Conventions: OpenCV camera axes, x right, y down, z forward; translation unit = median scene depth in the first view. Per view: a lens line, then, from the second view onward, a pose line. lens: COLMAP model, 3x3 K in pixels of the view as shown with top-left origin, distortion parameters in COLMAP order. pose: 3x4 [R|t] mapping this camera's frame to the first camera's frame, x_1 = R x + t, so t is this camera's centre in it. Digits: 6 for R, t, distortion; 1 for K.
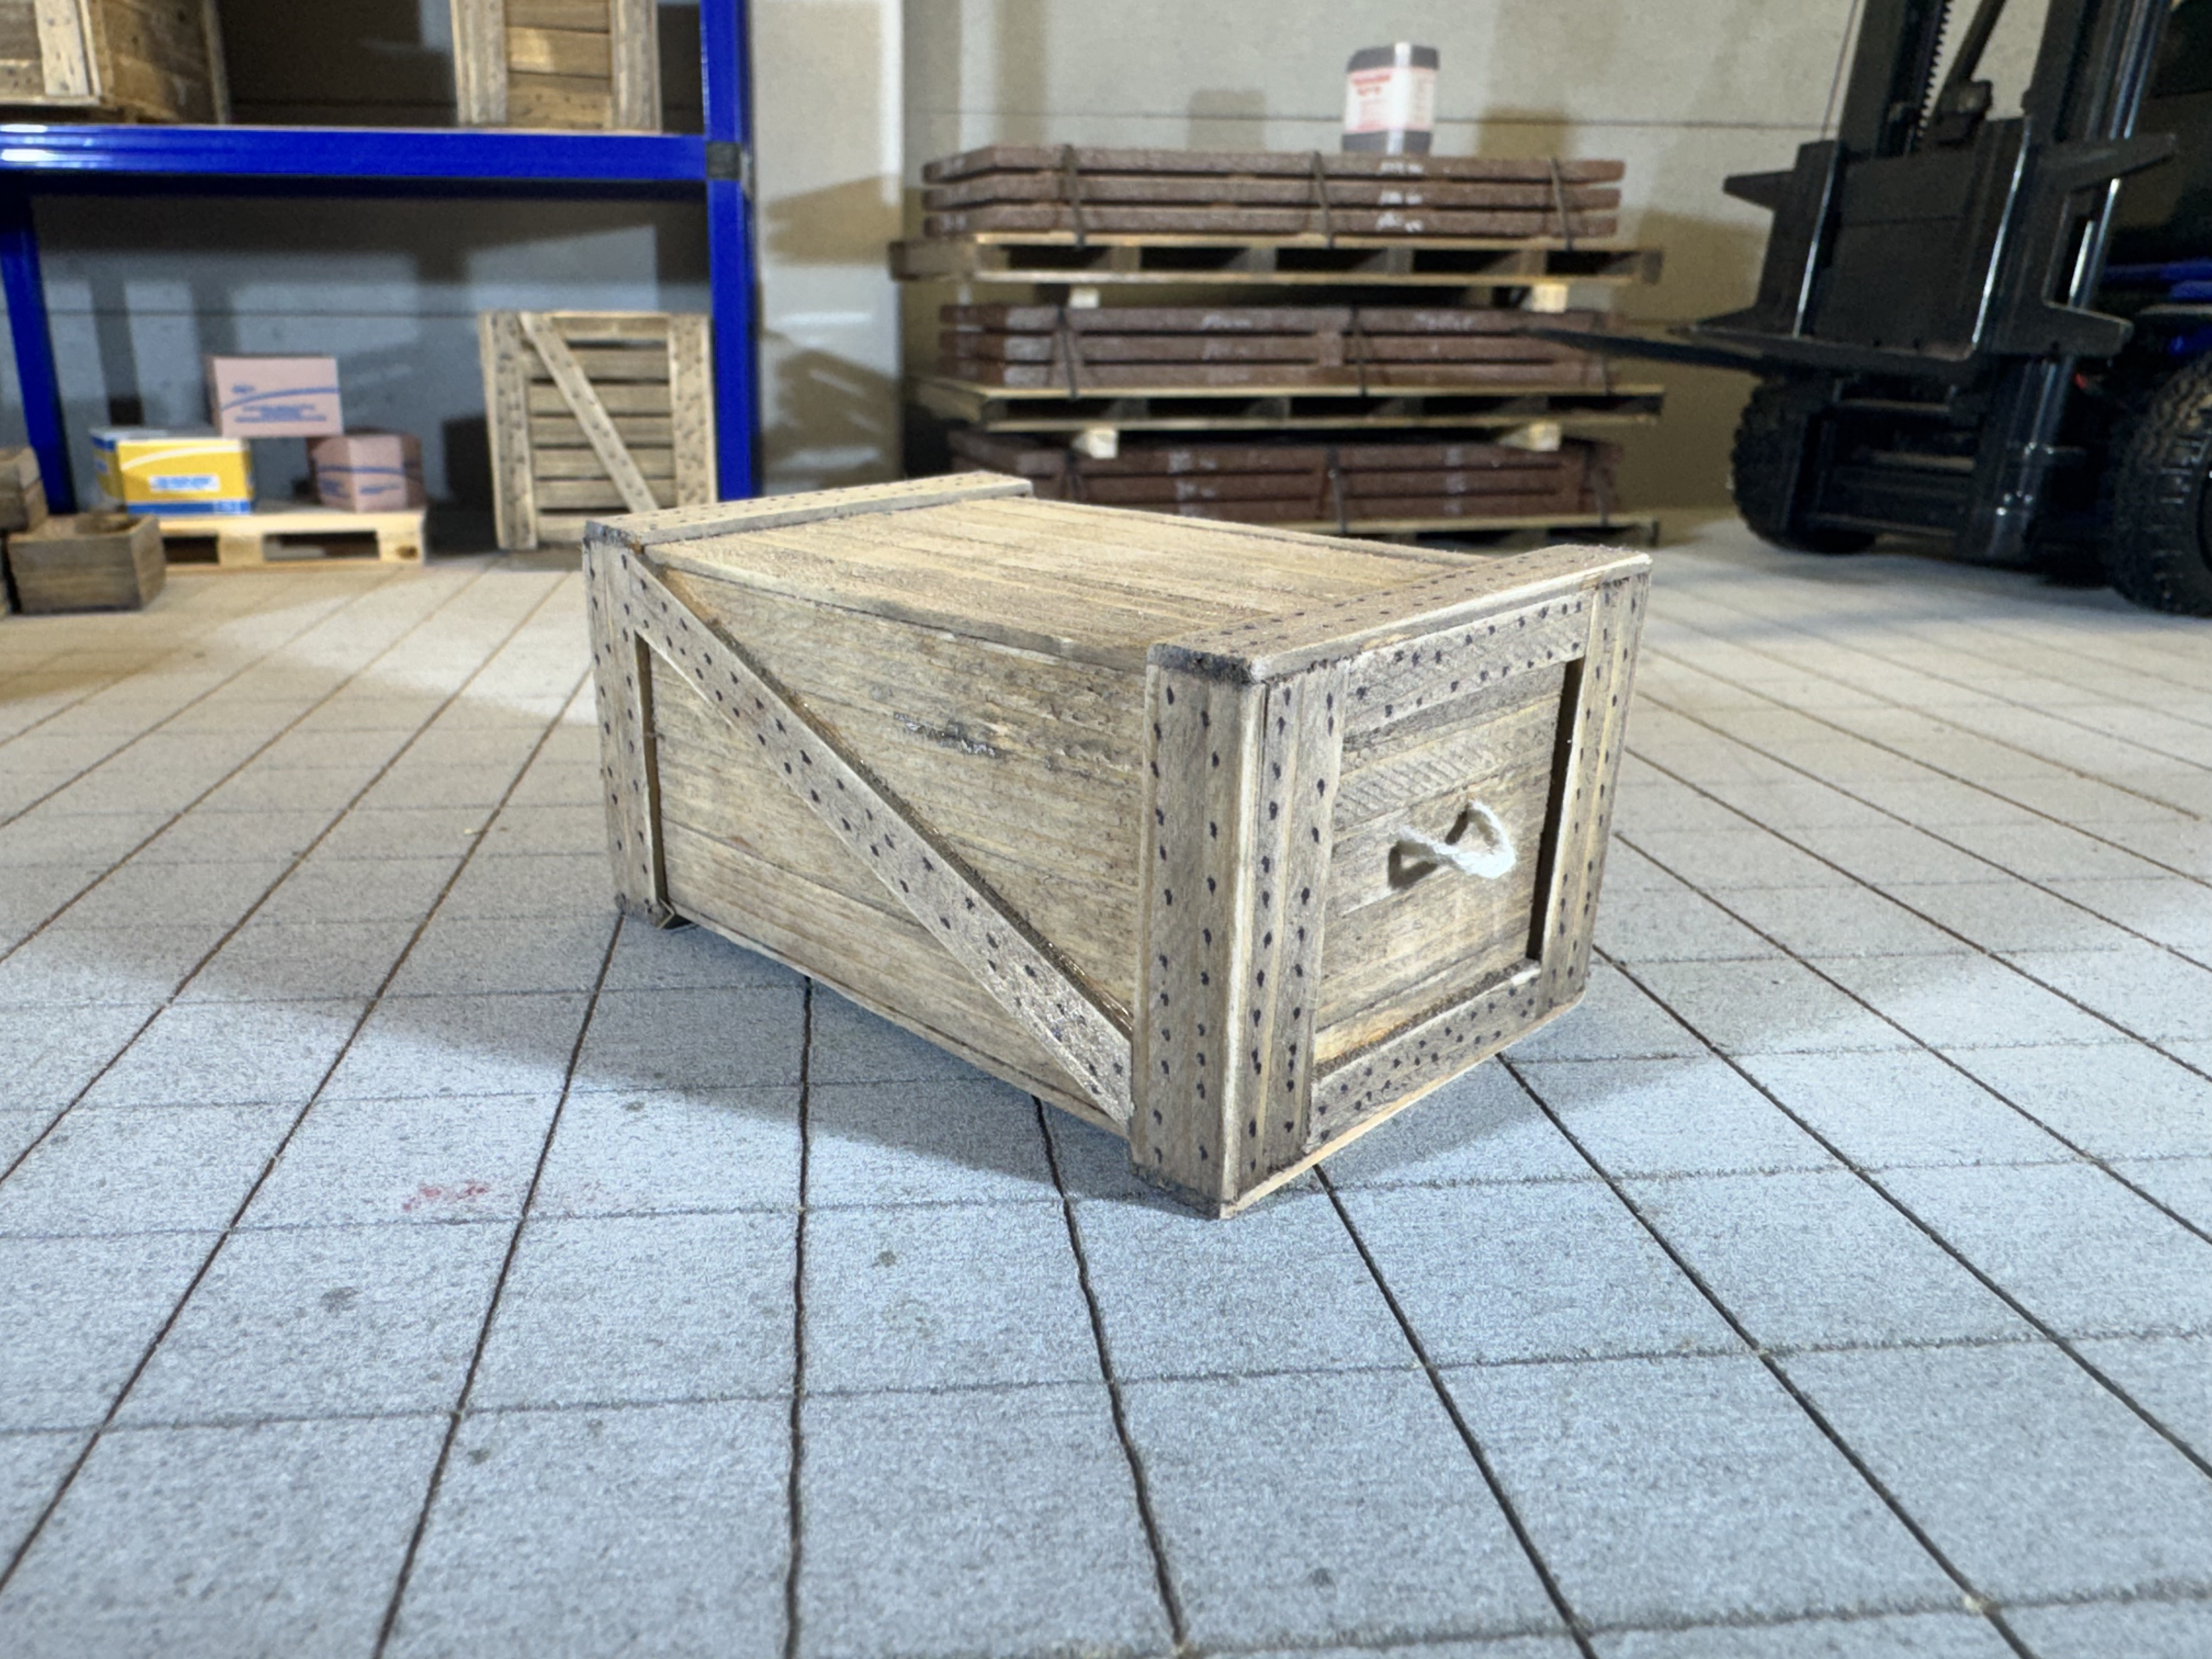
lens RADIAL K [[1578.2, 0, 944.9], [0, 1578.2, 826.8], [0, 0, 1]] dist [-0.005350, 0.001977]
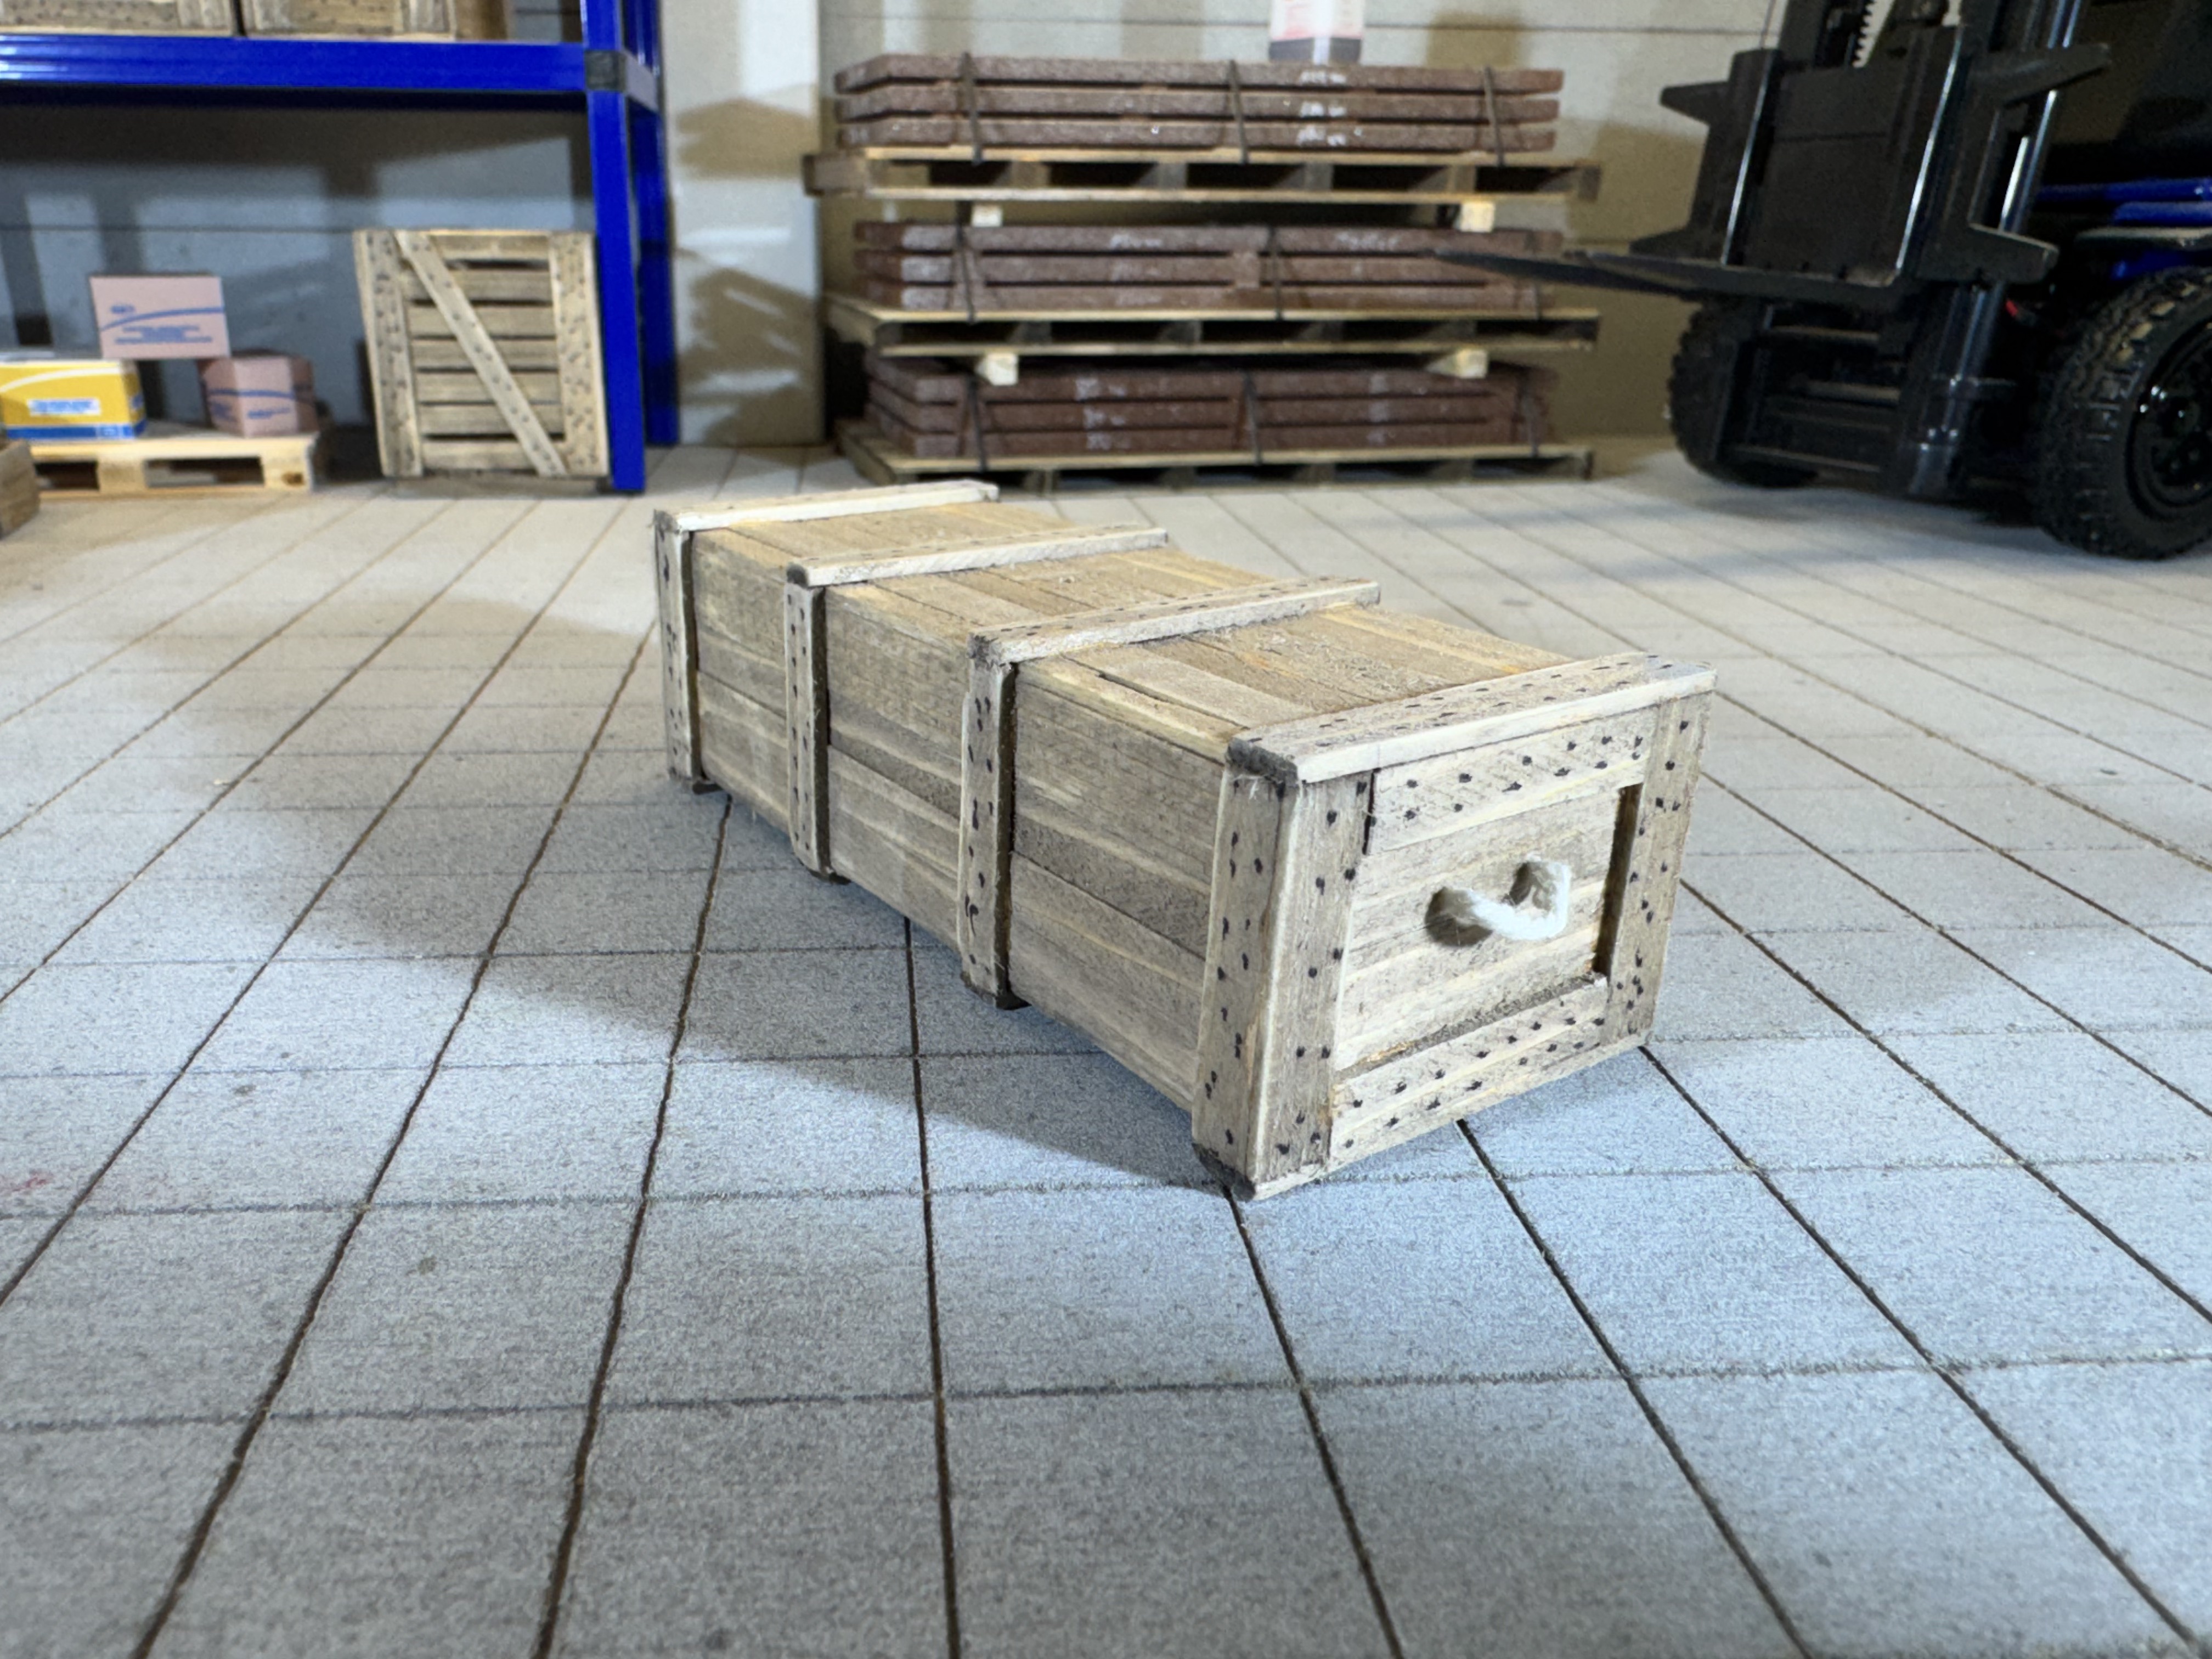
lens RADIAL K [[1578.2, 0, 944.9], [0, 1578.2, 826.8], [0, 0, 1]] dist [-0.005350, 0.001977]
pose [[0.999795, 0.009309, -0.017963, 0.089097], [-0.008383, 0.998666, 0.050950, -0.012645], [0.018414, -0.050789, 0.998540, 0.021158]]
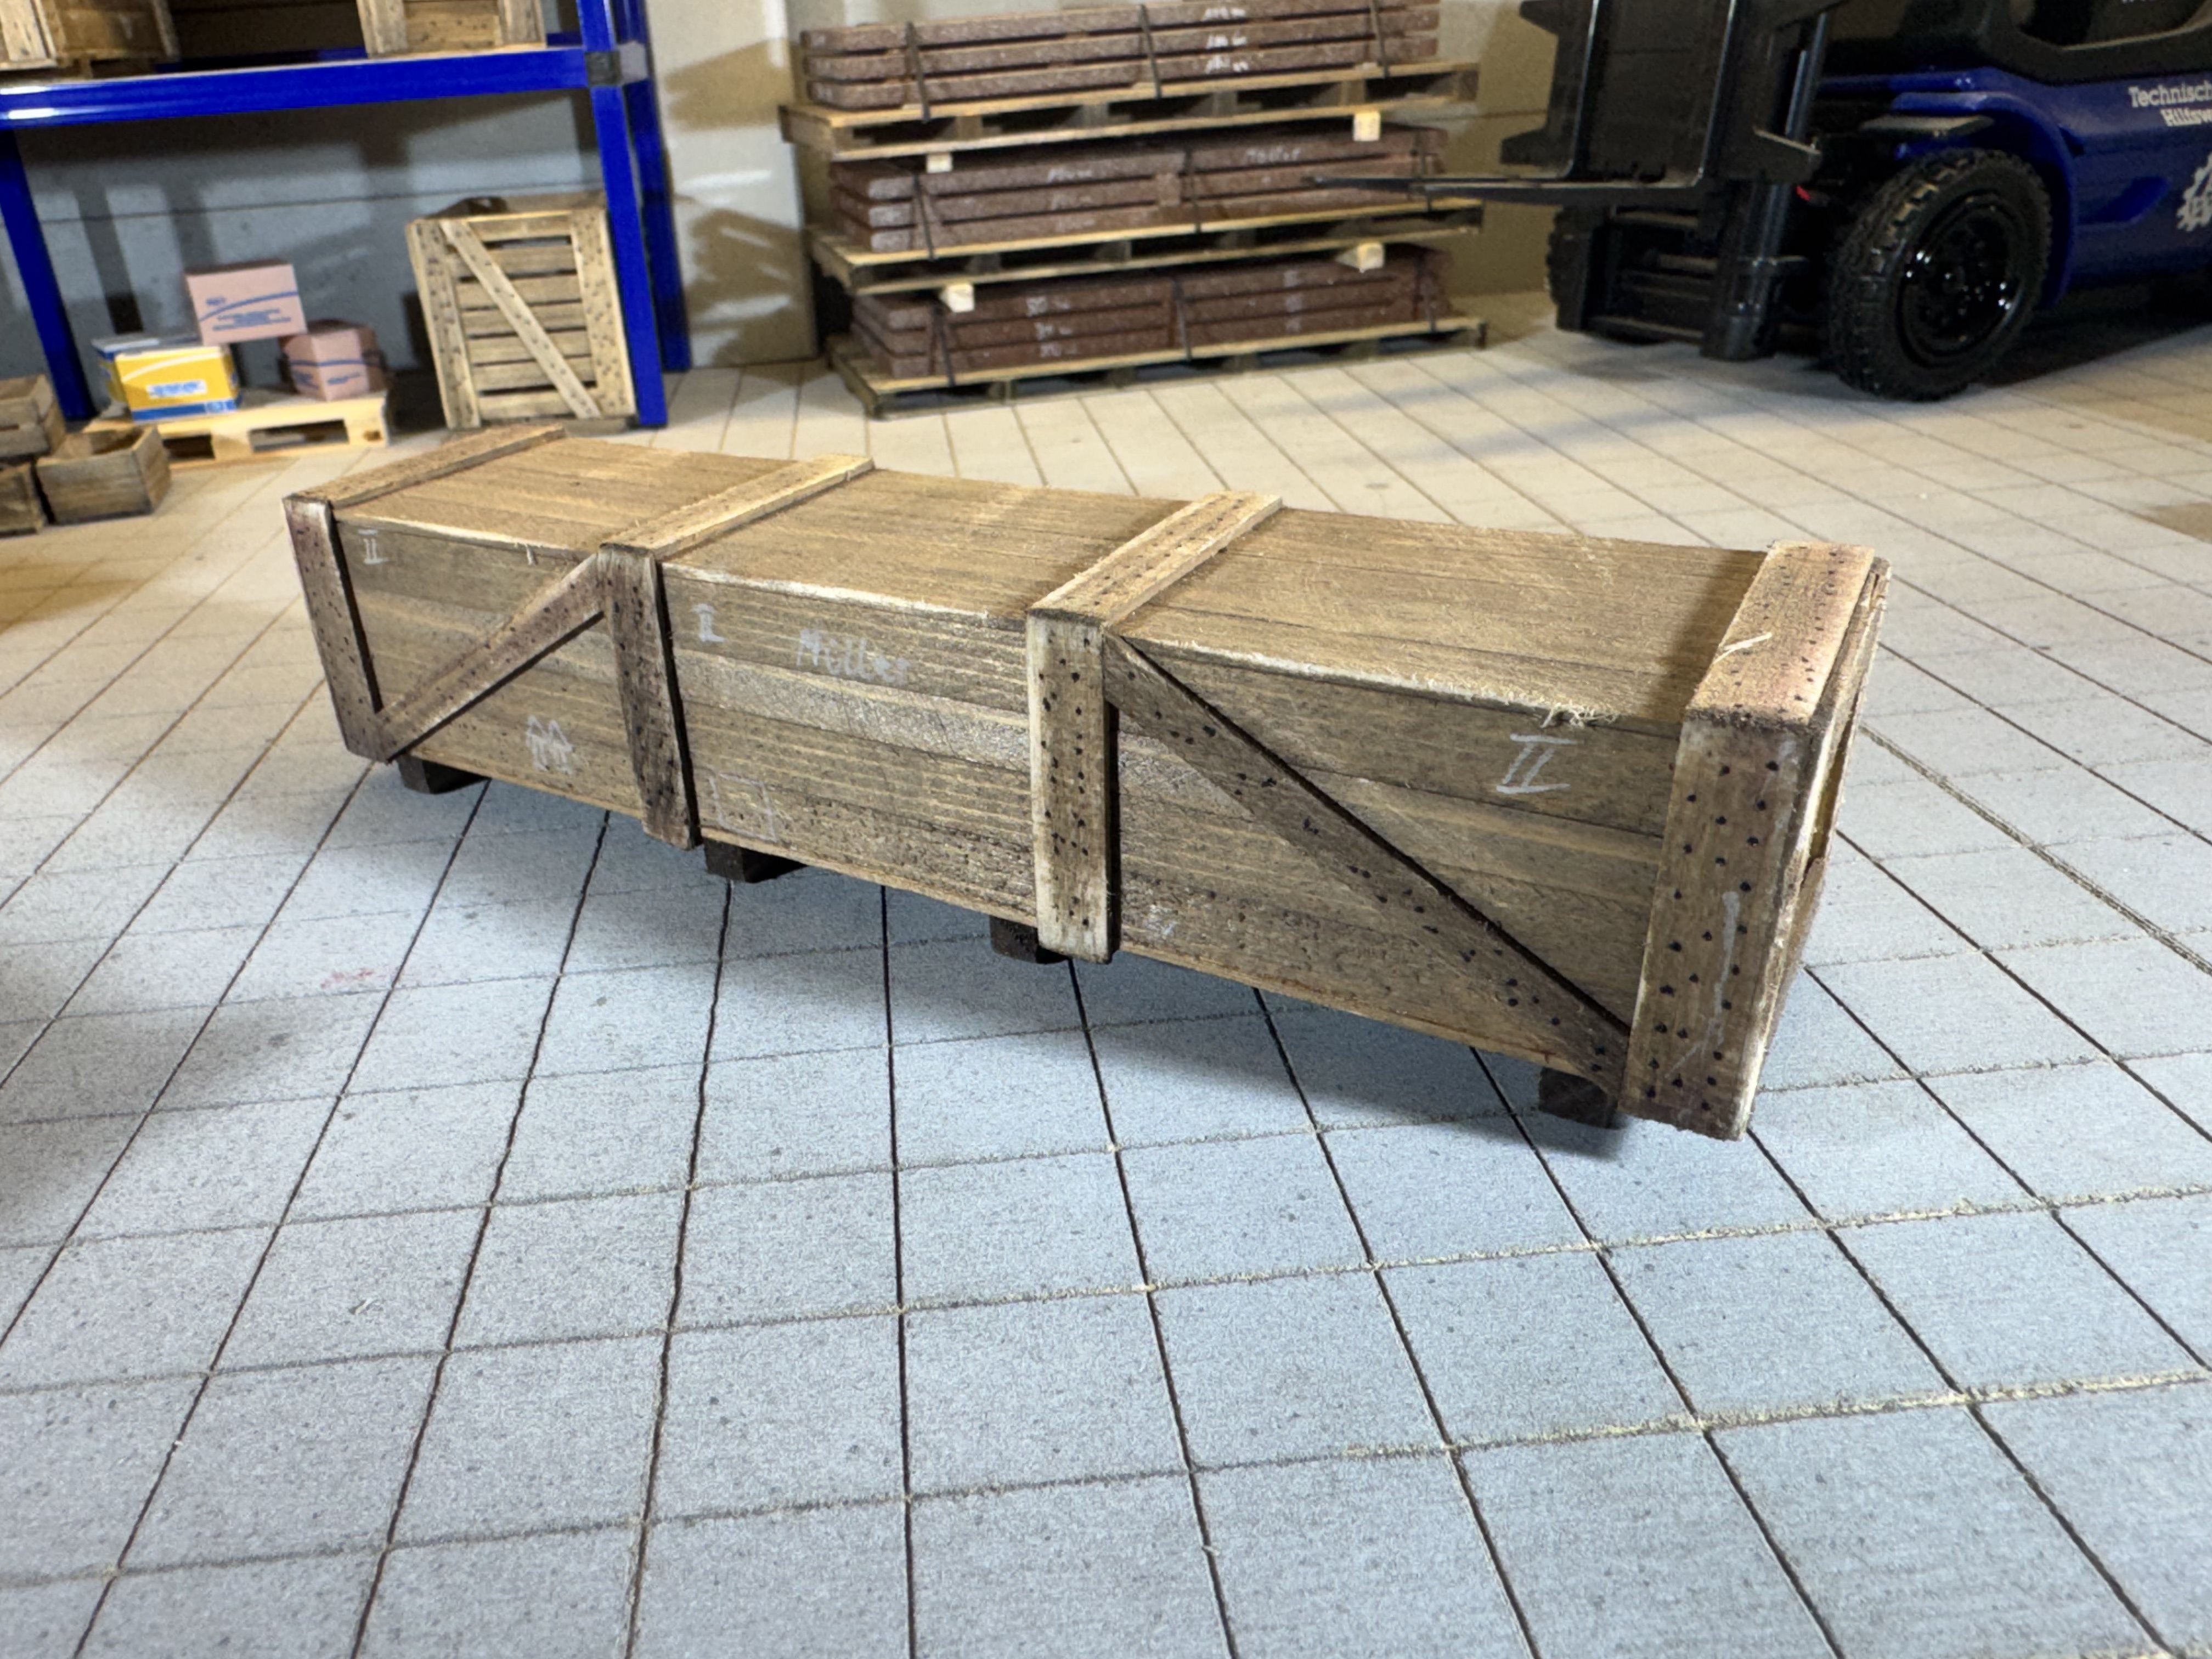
lens RADIAL K [[1578.2, 0, 944.9], [0, 1578.2, 826.8], [0, 0, 1]] dist [-0.005350, 0.001977]
pose [[0.997336, -0.055170, -0.047729, 0.127609], [0.061818, 0.986536, 0.151412, -0.042763], [0.038733, -0.153959, 0.987318, -0.186430]]
